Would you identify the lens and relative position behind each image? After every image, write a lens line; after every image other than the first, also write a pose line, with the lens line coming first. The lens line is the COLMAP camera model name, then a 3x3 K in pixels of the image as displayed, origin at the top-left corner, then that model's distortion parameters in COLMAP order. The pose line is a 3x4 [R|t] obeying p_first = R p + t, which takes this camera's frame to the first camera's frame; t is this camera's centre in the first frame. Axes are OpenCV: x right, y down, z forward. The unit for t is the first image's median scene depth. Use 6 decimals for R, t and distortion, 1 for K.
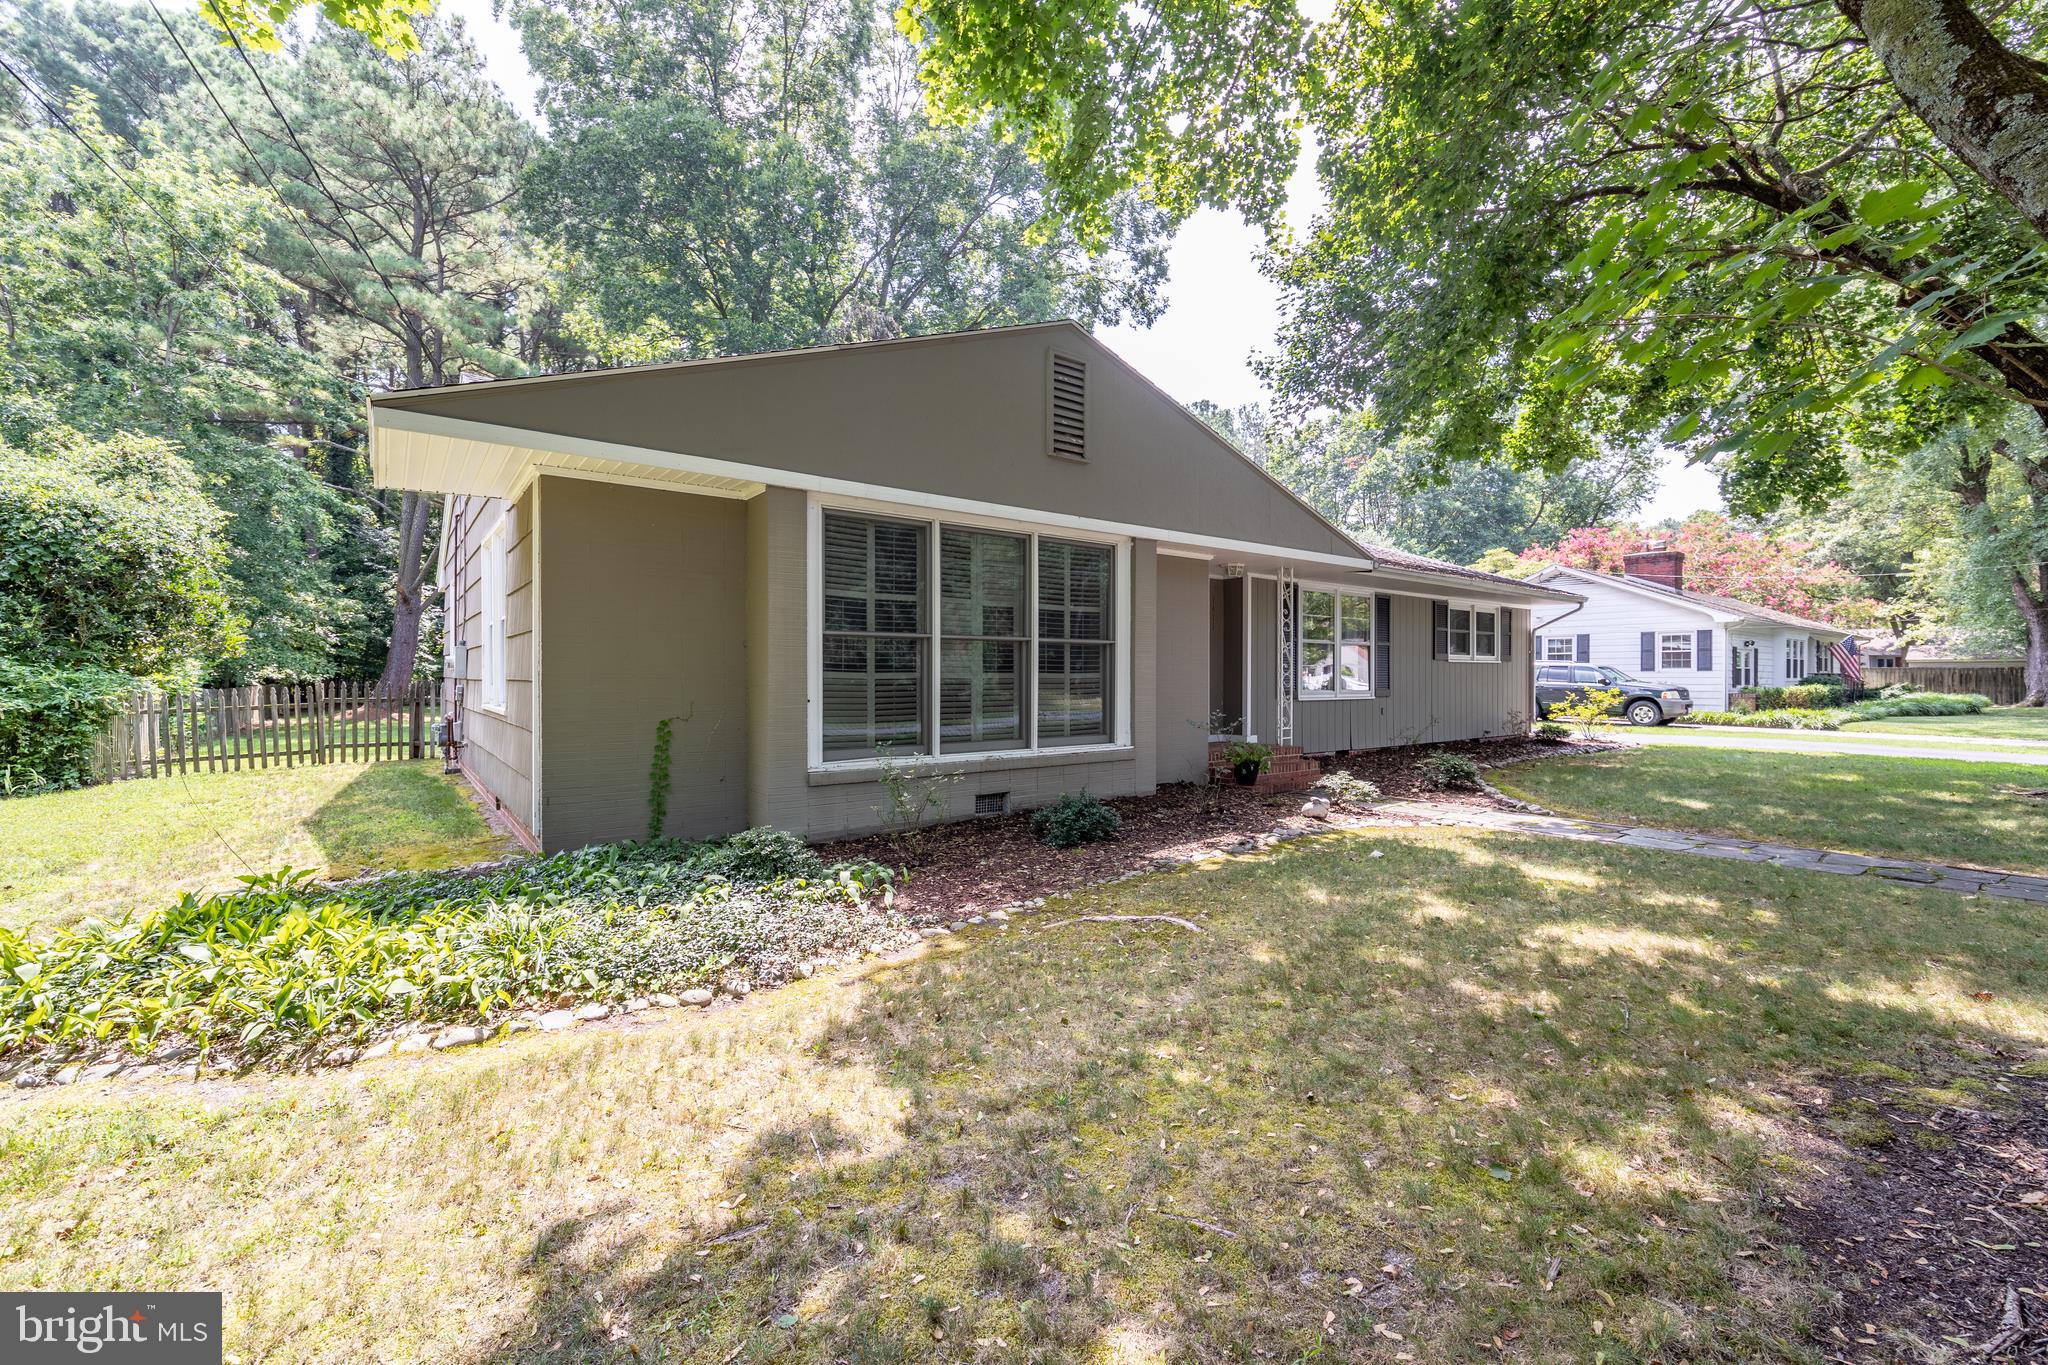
lens RADIAL K [[852.0, 0, 1023.5], [0, 852.0, 681.7], [0, 0, 1]] dist [-0.004952, 0.000282]
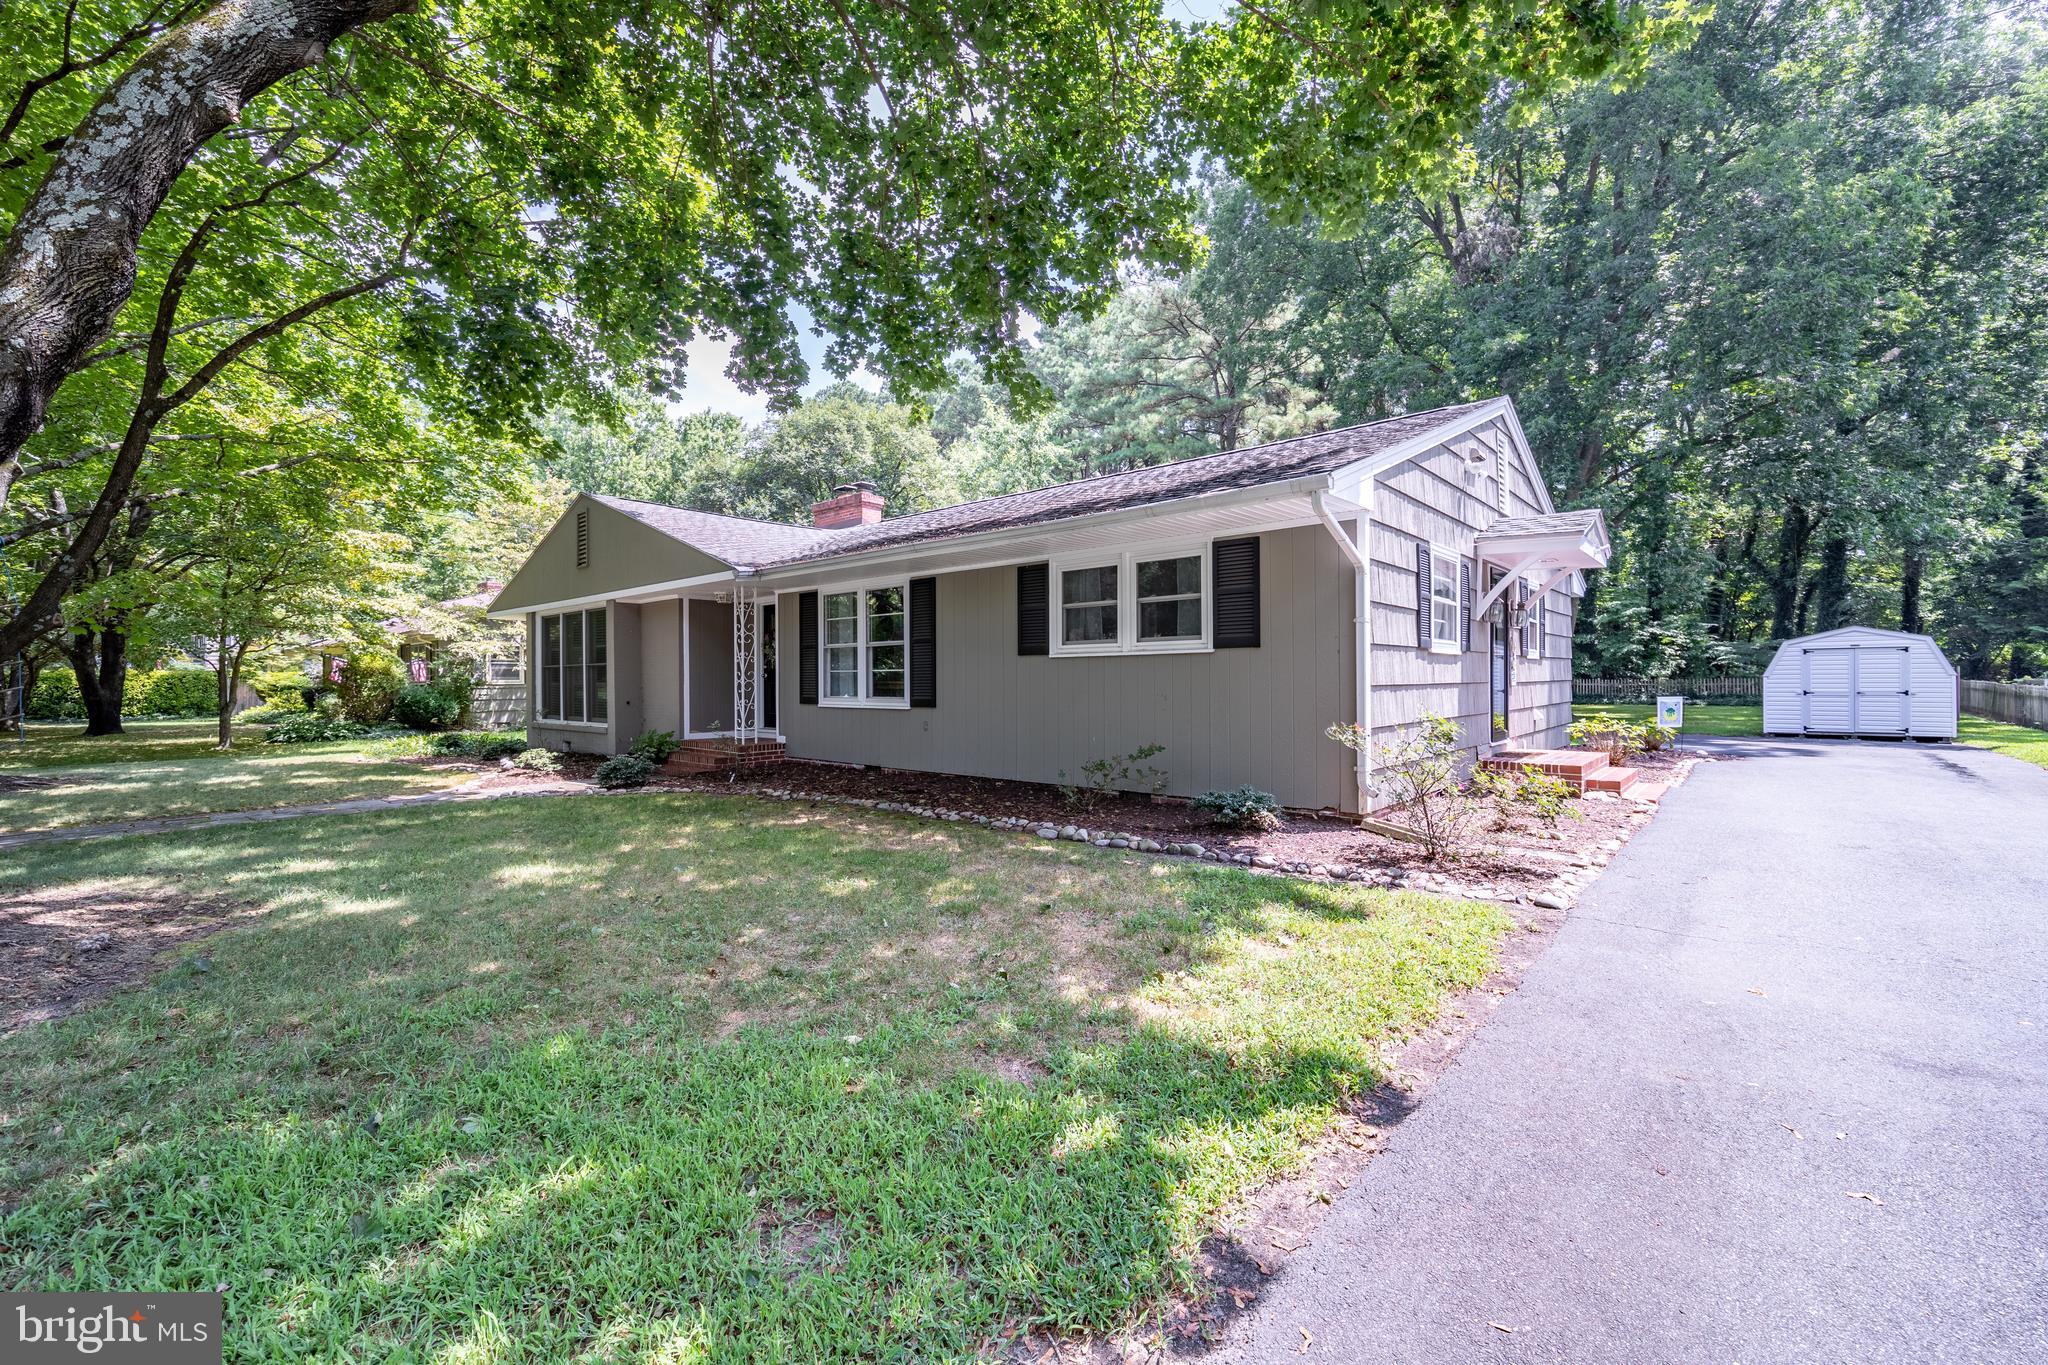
lens RADIAL K [[852.0, 0, 1018.8], [0, 852.0, 677.7], [0, 0, 1]] dist [-0.004952, 0.000282]
pose [[0.183063, -0.000340, -0.983101, 1.954770], [0.007086, 0.999974, 0.000974, -0.016360], [0.983076, -0.007145, 0.183061, 1.517537]]
